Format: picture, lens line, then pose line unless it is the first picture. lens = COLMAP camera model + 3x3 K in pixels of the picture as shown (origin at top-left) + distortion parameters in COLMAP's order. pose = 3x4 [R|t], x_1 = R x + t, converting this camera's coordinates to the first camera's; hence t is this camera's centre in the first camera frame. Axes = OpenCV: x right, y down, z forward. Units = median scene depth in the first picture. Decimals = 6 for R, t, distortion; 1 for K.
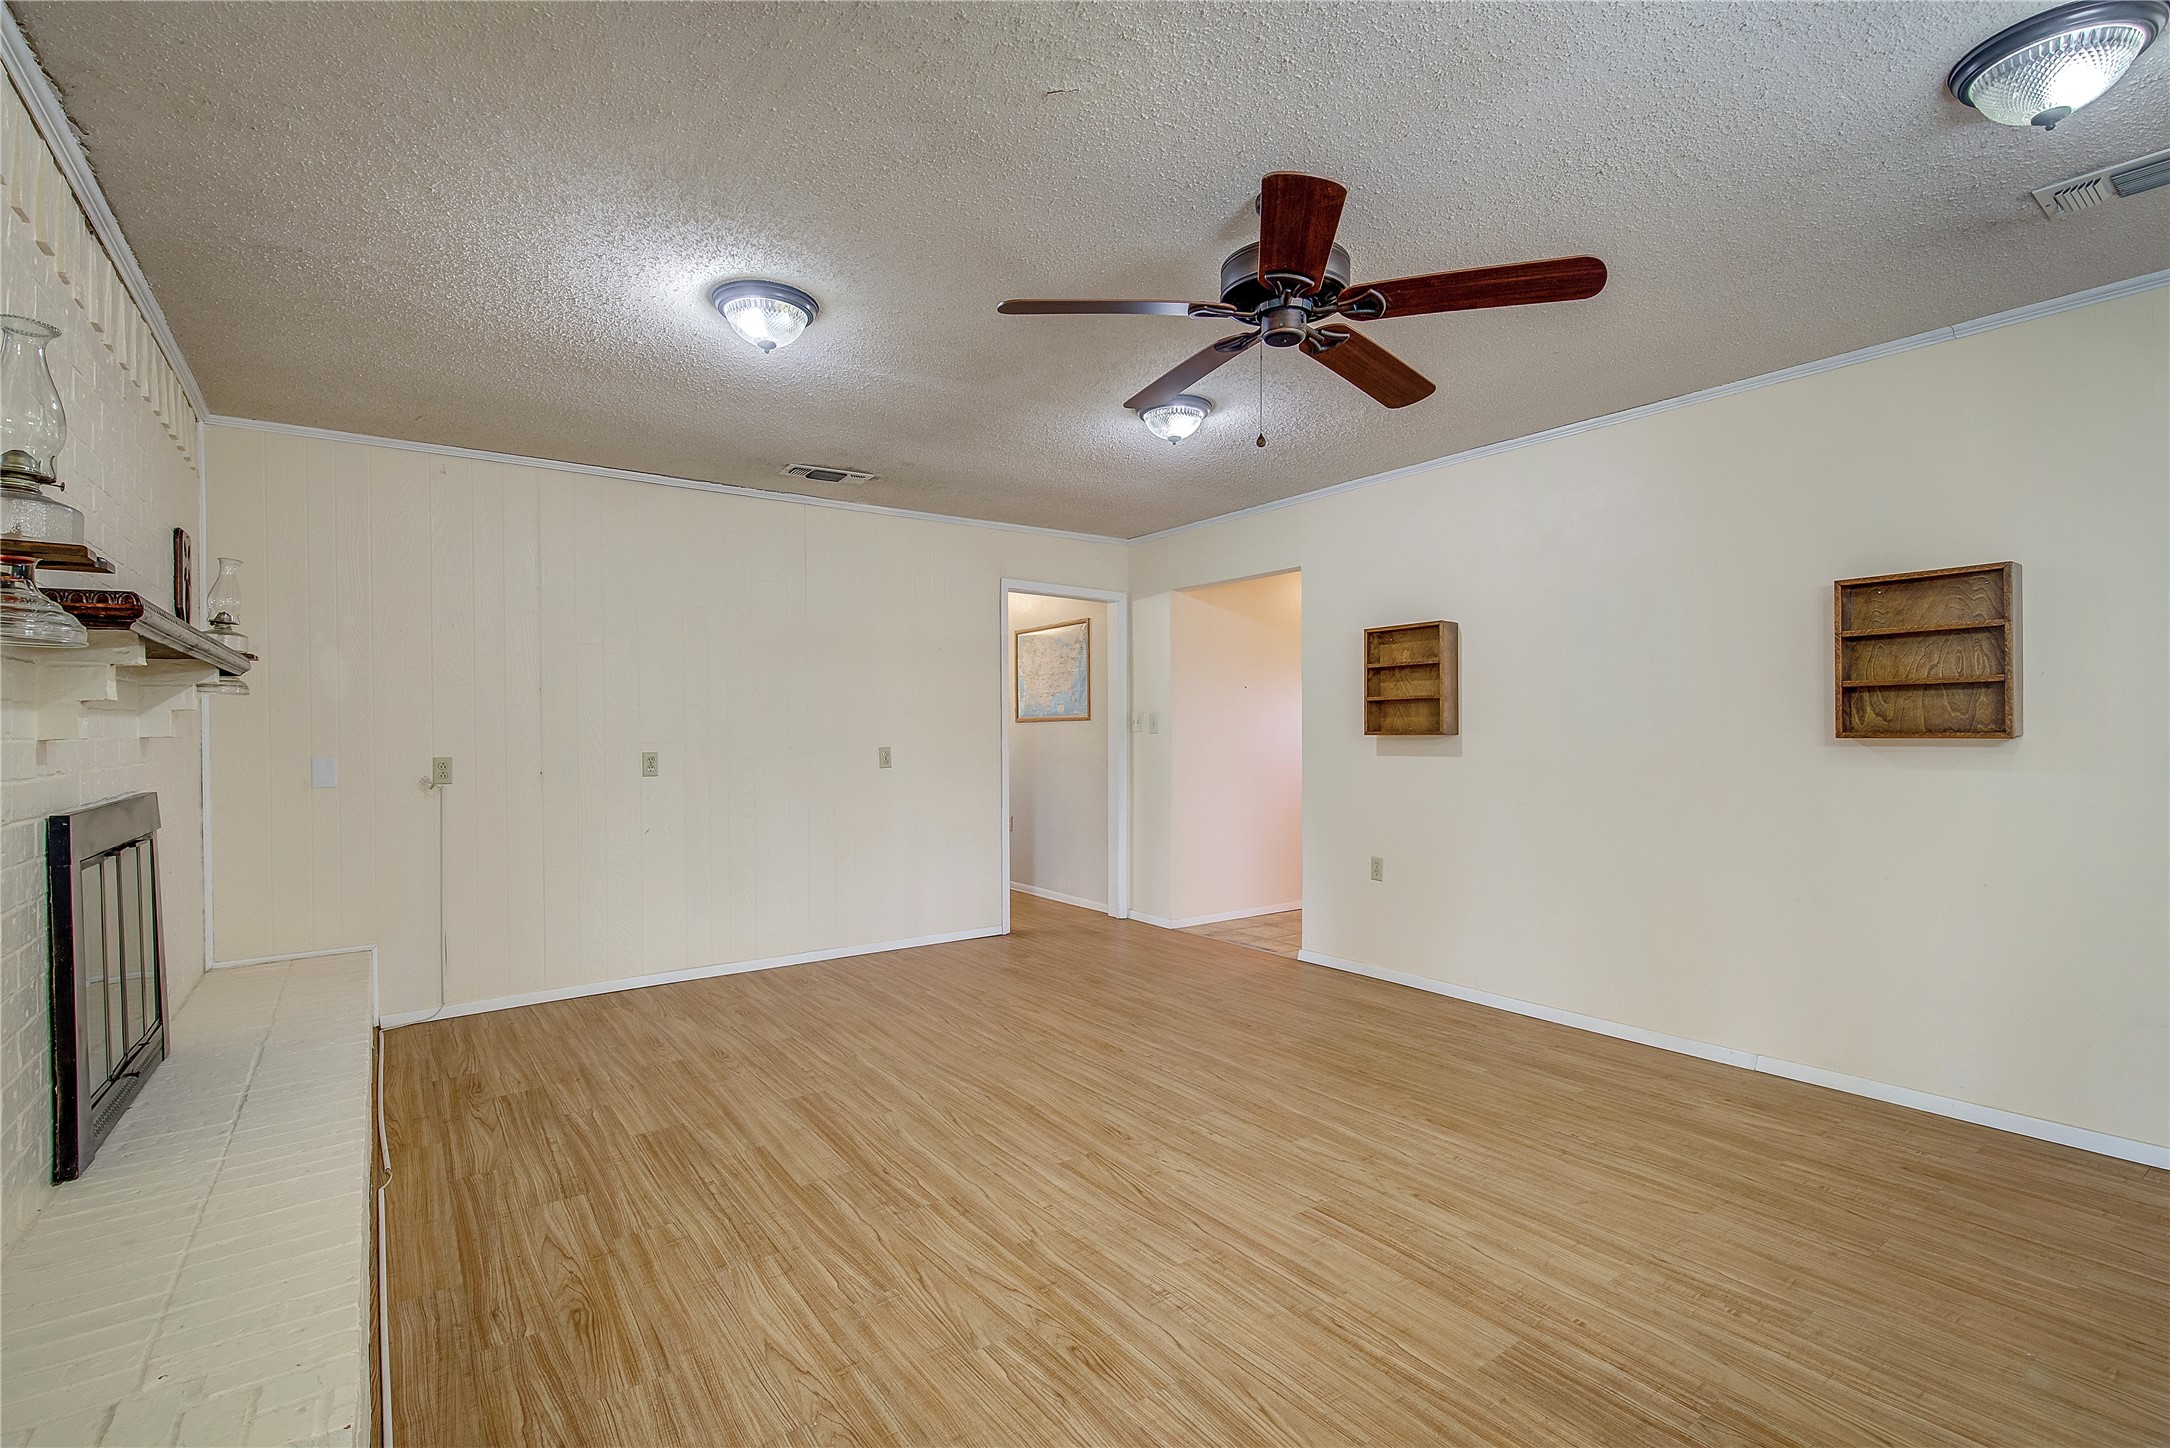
lens RADIAL K [[984.4, 0, 1111.0], [0, 984.4, 730.3], [0, 0, 1]] dist [-0.000543, 0.001097]
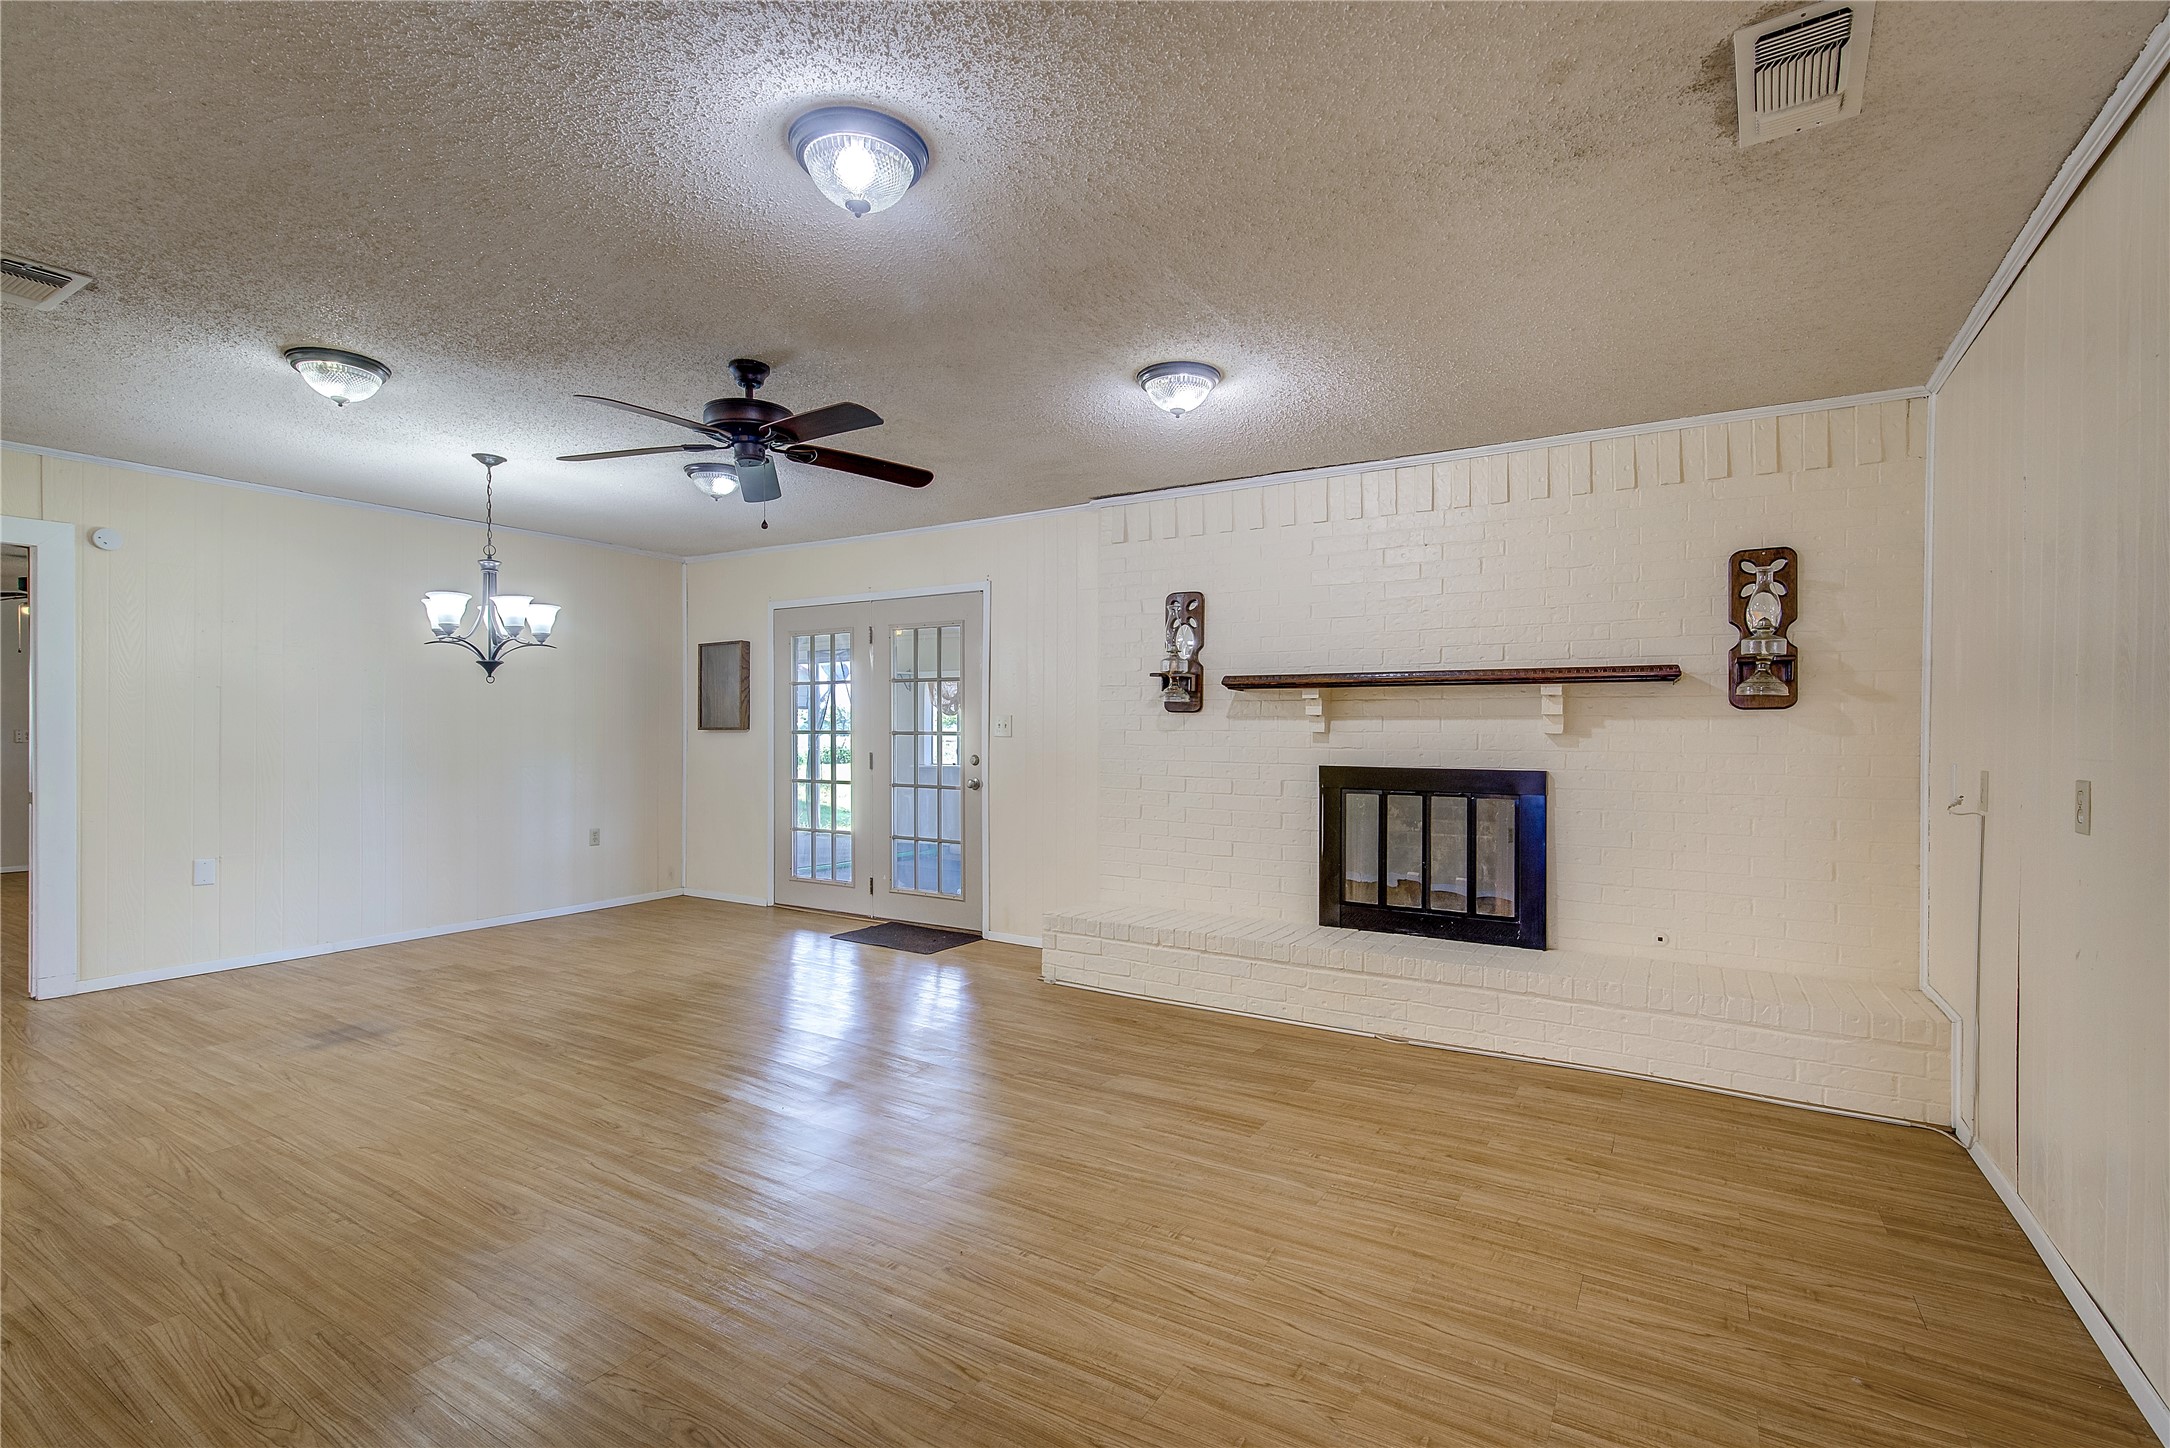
lens RADIAL K [[984.4, 0, 1107.9], [0, 984.4, 723.3], [0, 0, 1]] dist [-0.000543, 0.001097]
pose [[-0.925751, -0.003061, -0.378120, 0.180967], [-0.001888, 0.999992, -0.003471, -0.003735], [0.378128, -0.002500, -0.925750, 1.954015]]
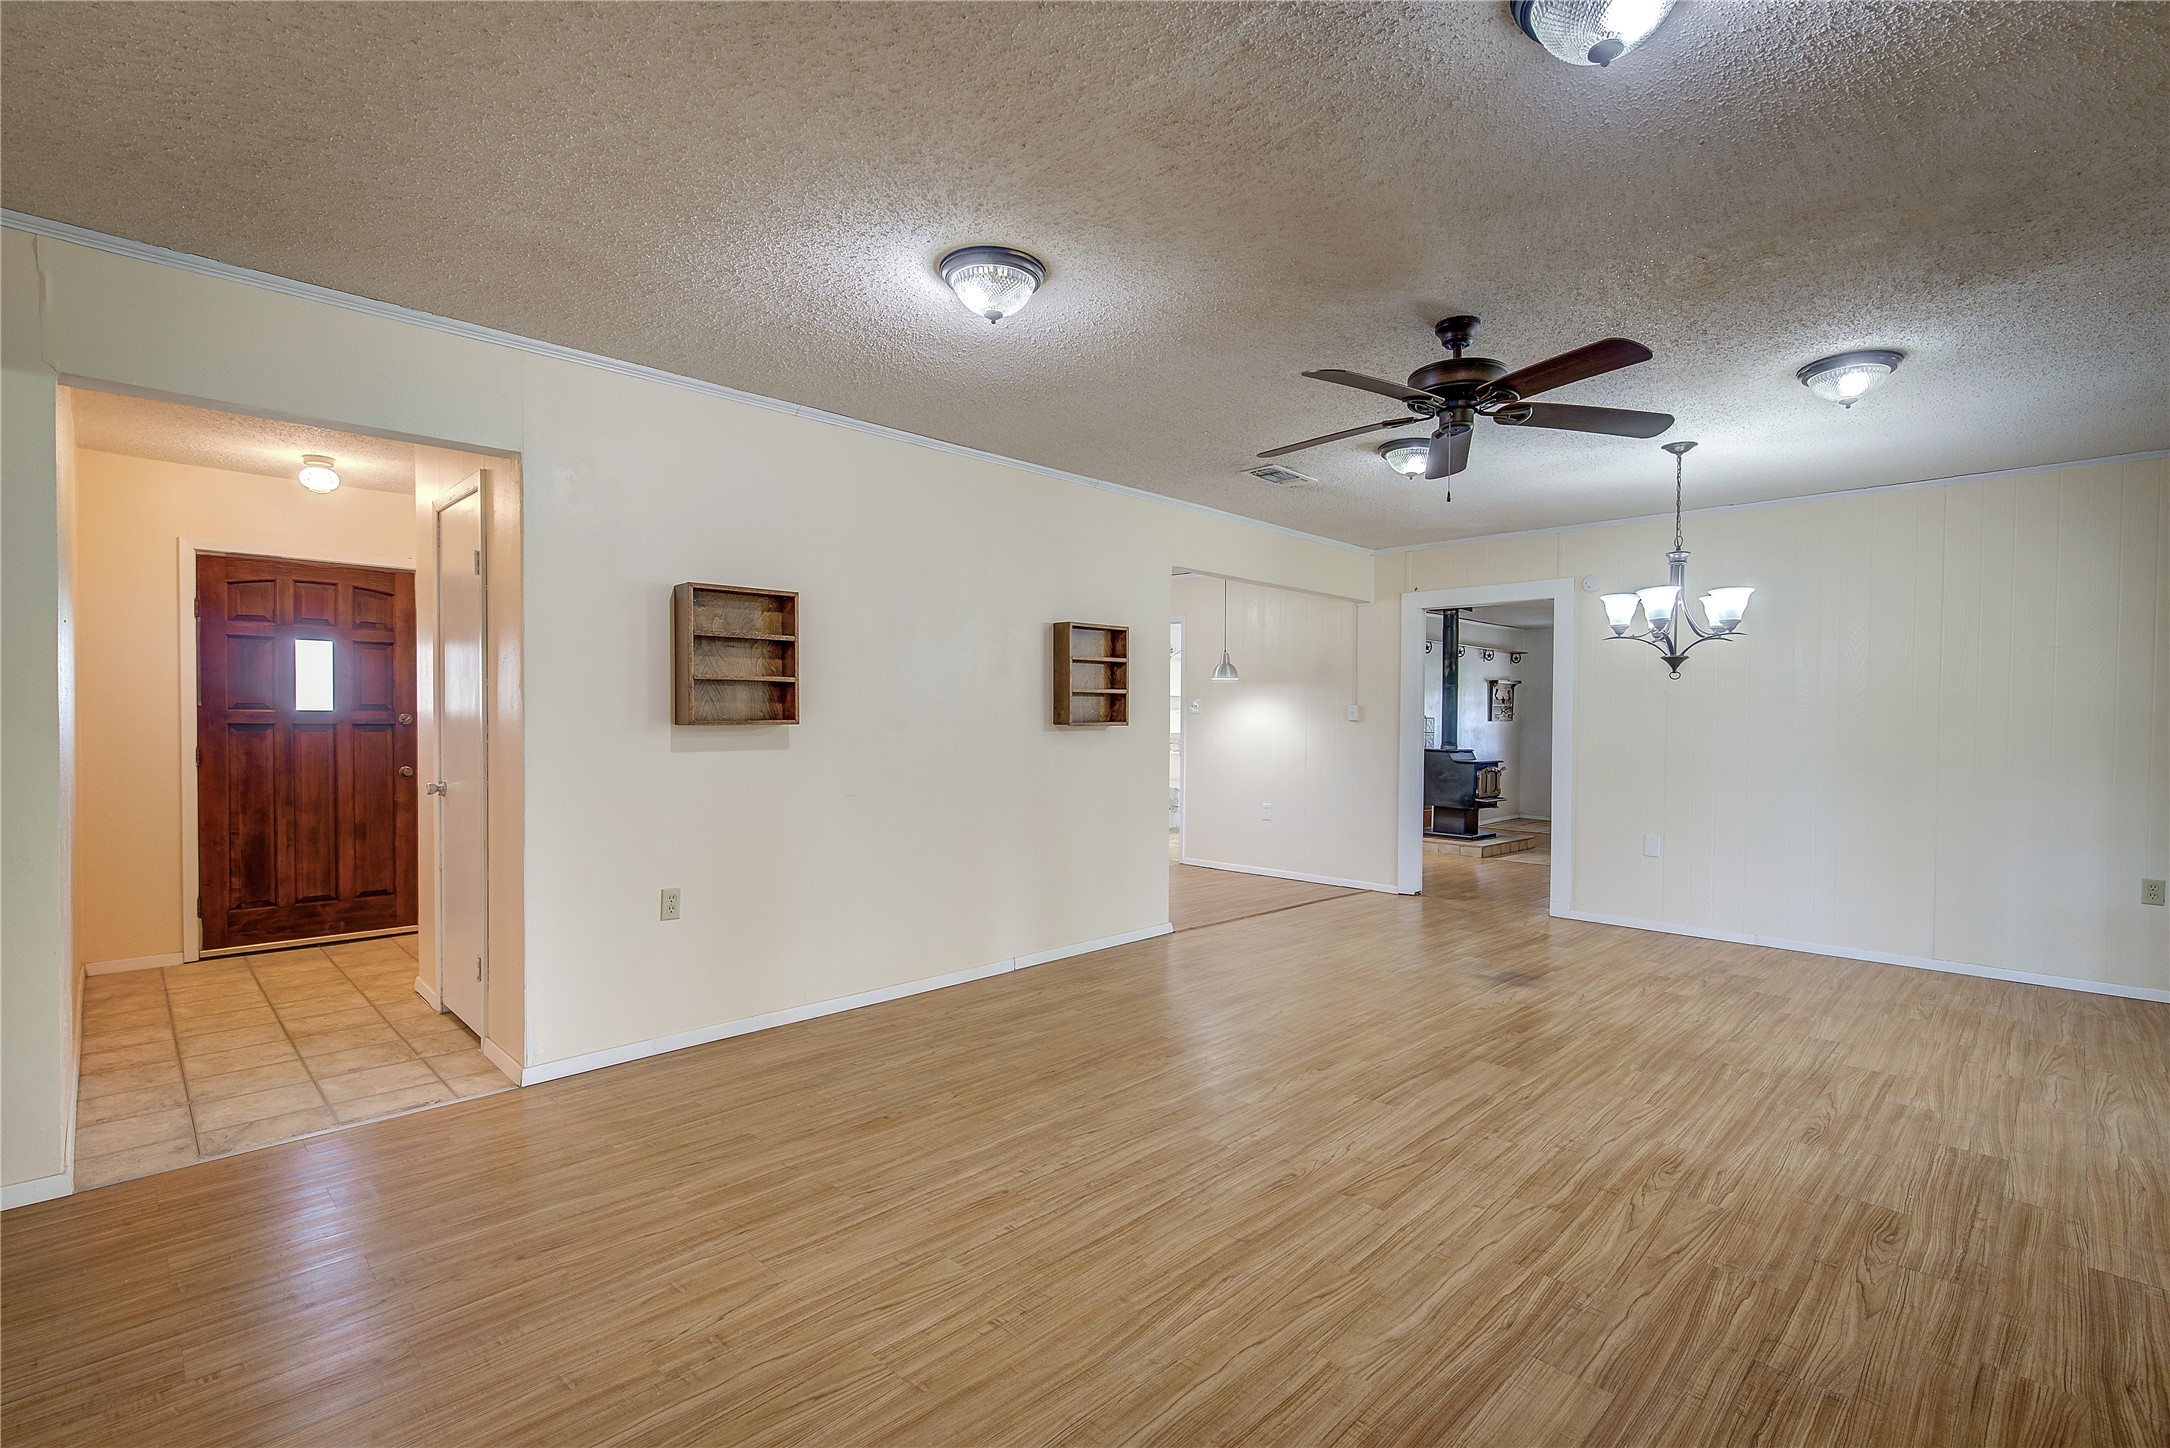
lens RADIAL K [[984.4, 0, 1072.2], [0, 984.4, 714.3], [0, 0, 1]] dist [-0.000543, 0.001097]
pose [[-0.136850, 0.006470, 0.990571, -0.826991], [-0.006626, 0.999950, -0.007446, 0.000341], [-0.990570, -0.007583, -0.136801, 1.290270]]
